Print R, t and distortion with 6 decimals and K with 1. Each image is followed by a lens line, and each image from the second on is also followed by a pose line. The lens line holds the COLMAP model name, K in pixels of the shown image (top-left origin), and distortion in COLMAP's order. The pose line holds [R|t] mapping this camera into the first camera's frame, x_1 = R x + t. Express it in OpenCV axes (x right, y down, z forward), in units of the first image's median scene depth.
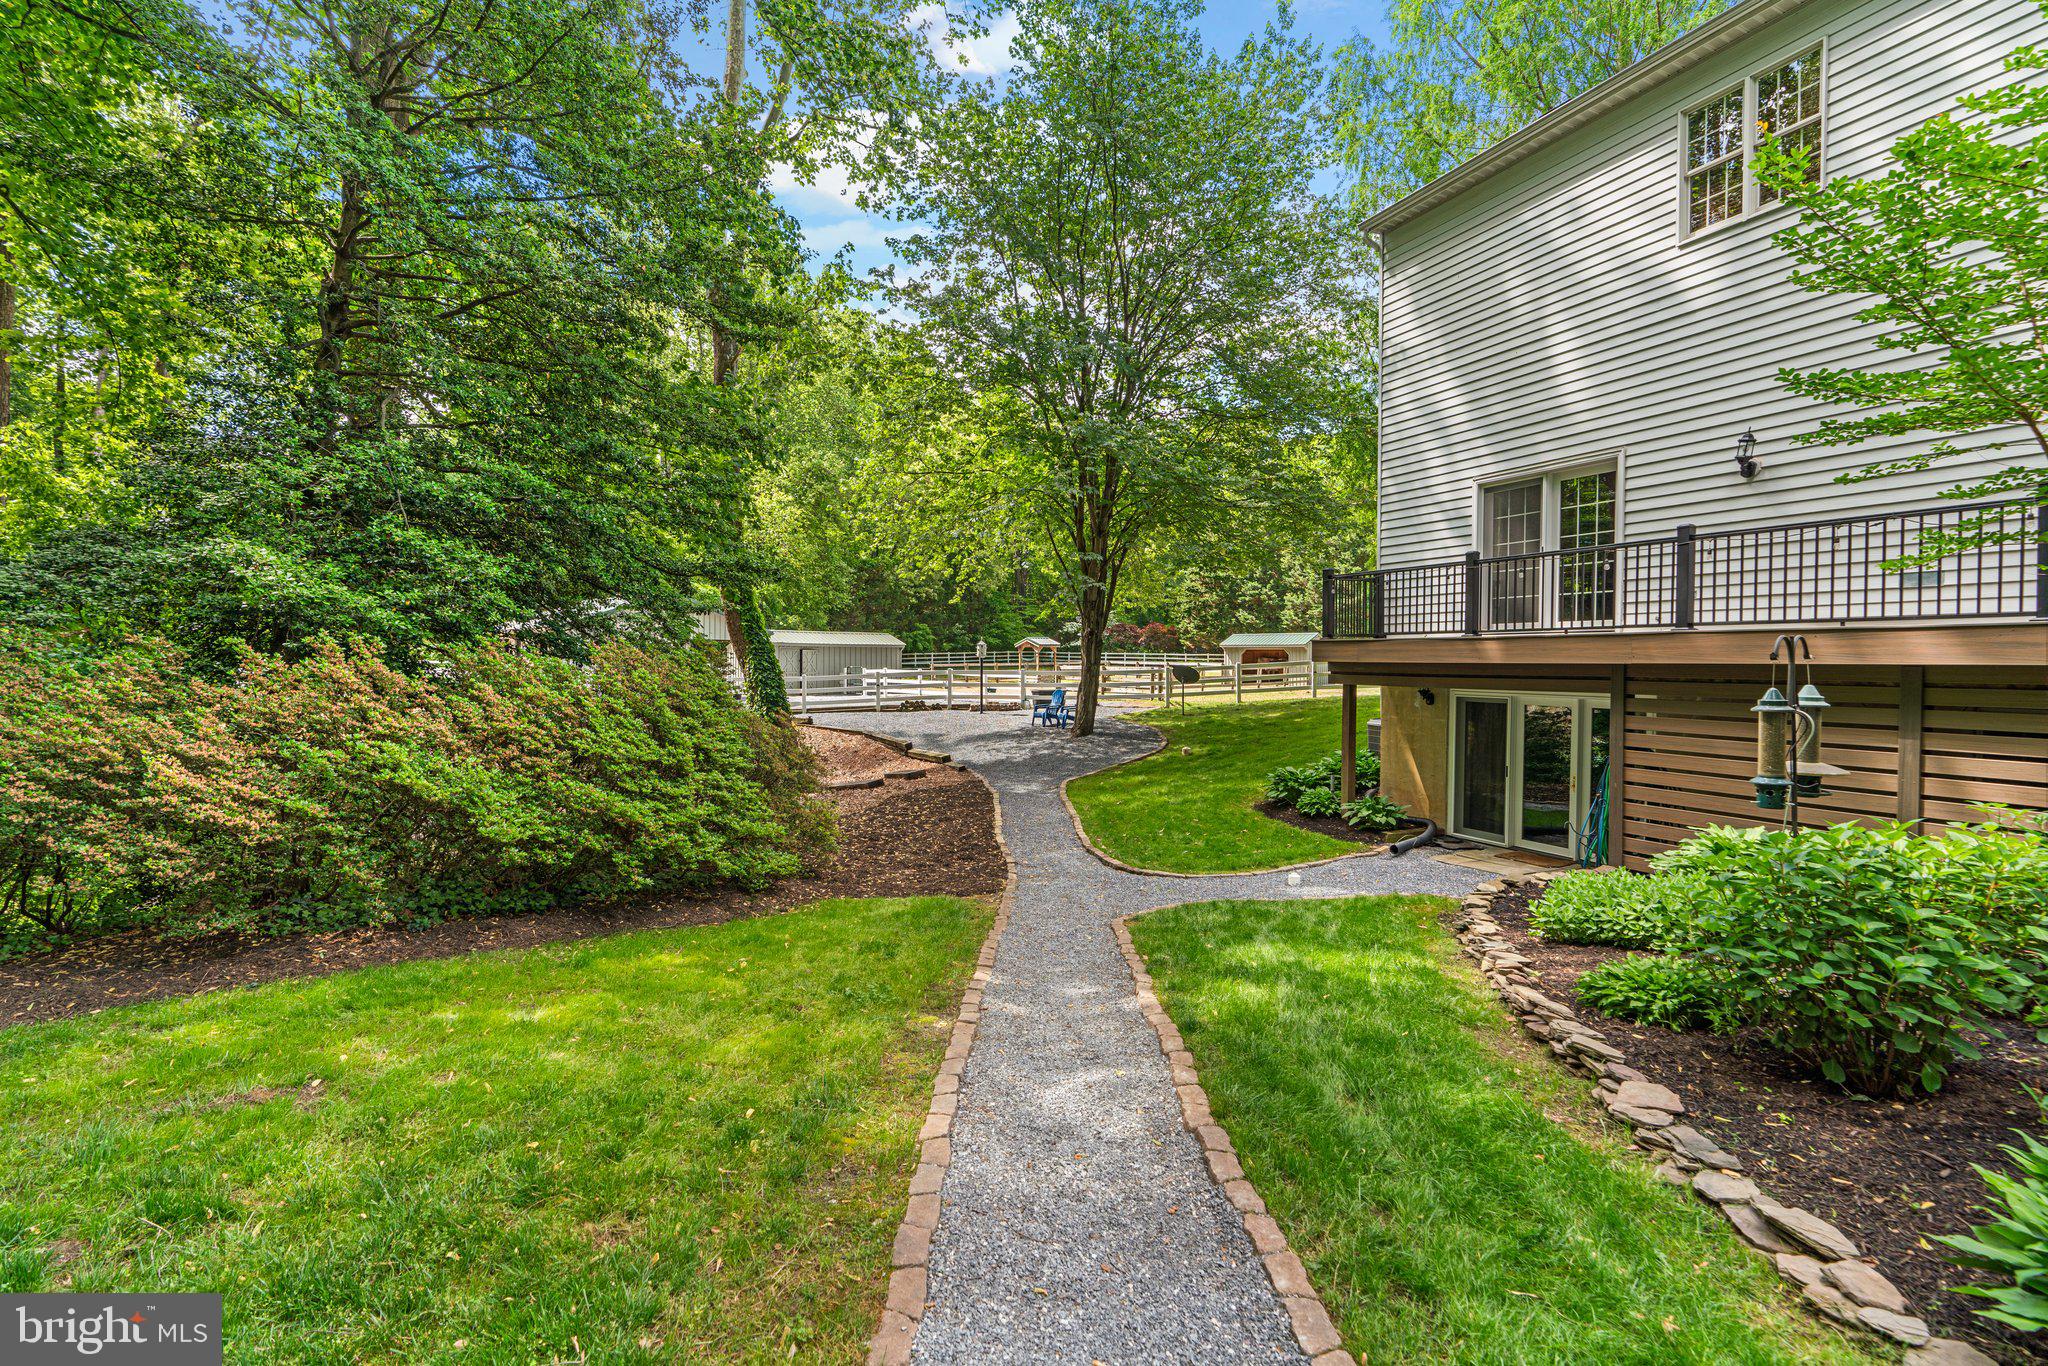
lens RADIAL K [[929.2, 0, 1024.9], [0, 929.2, 674.0], [0, 0, 1]] dist [-0.000677, 0.001376]
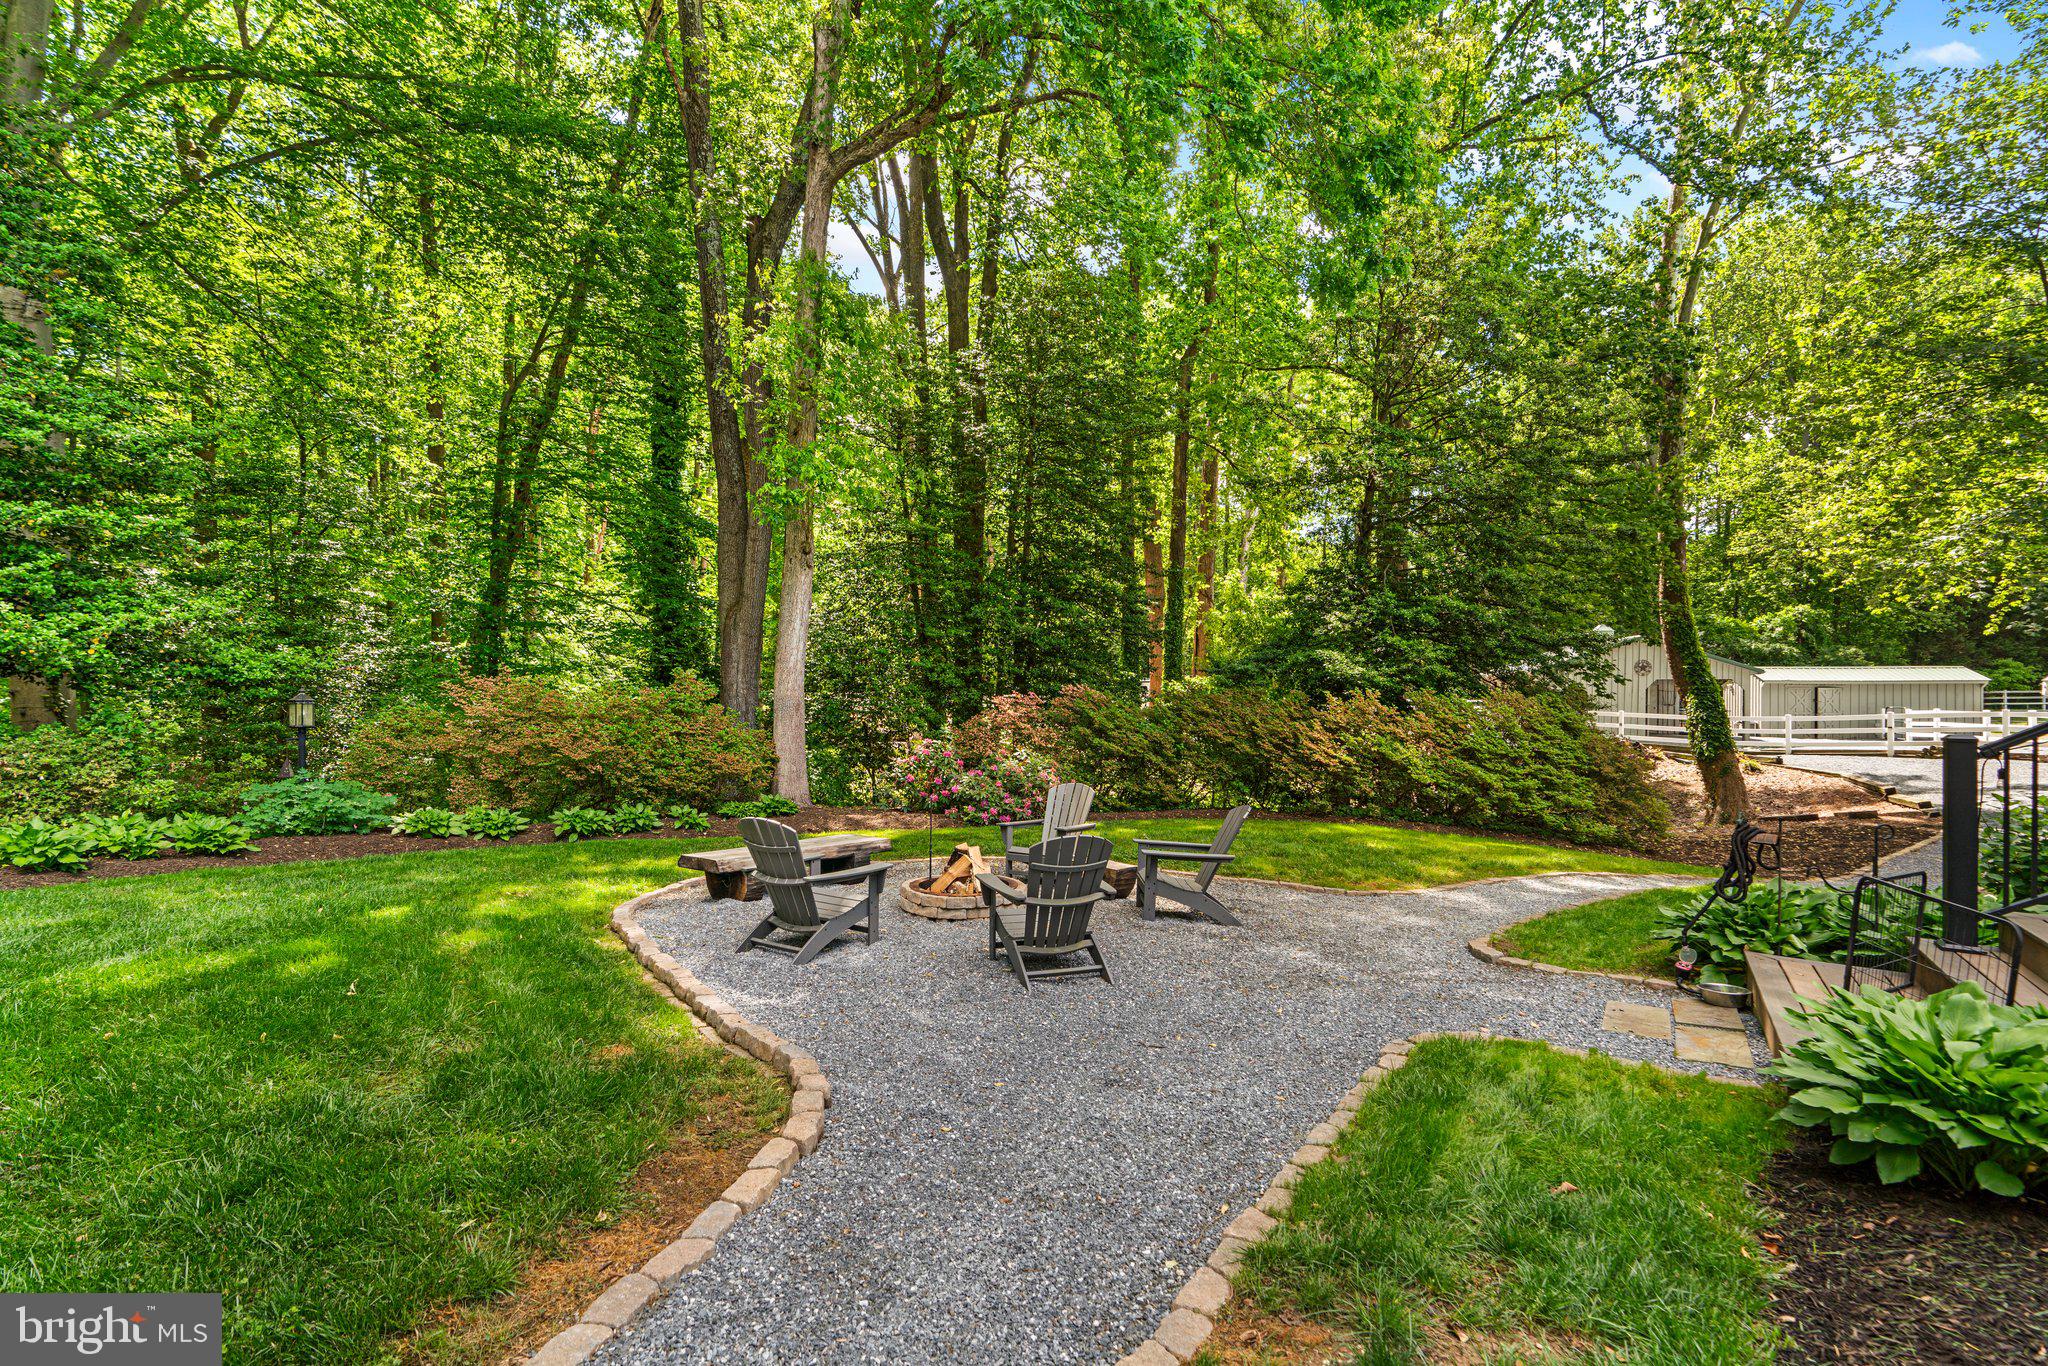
lens RADIAL K [[929.2, 0, 1024.9], [0, 929.2, 674.0], [0, 0, 1]] dist [-0.000677, 0.001376]
pose [[0.527848, -0.022004, -0.849054, 0.637458], [-0.013983, 0.999304, -0.034591, 0.009198], [0.849224, 0.030131, 0.527172, -0.757596]]
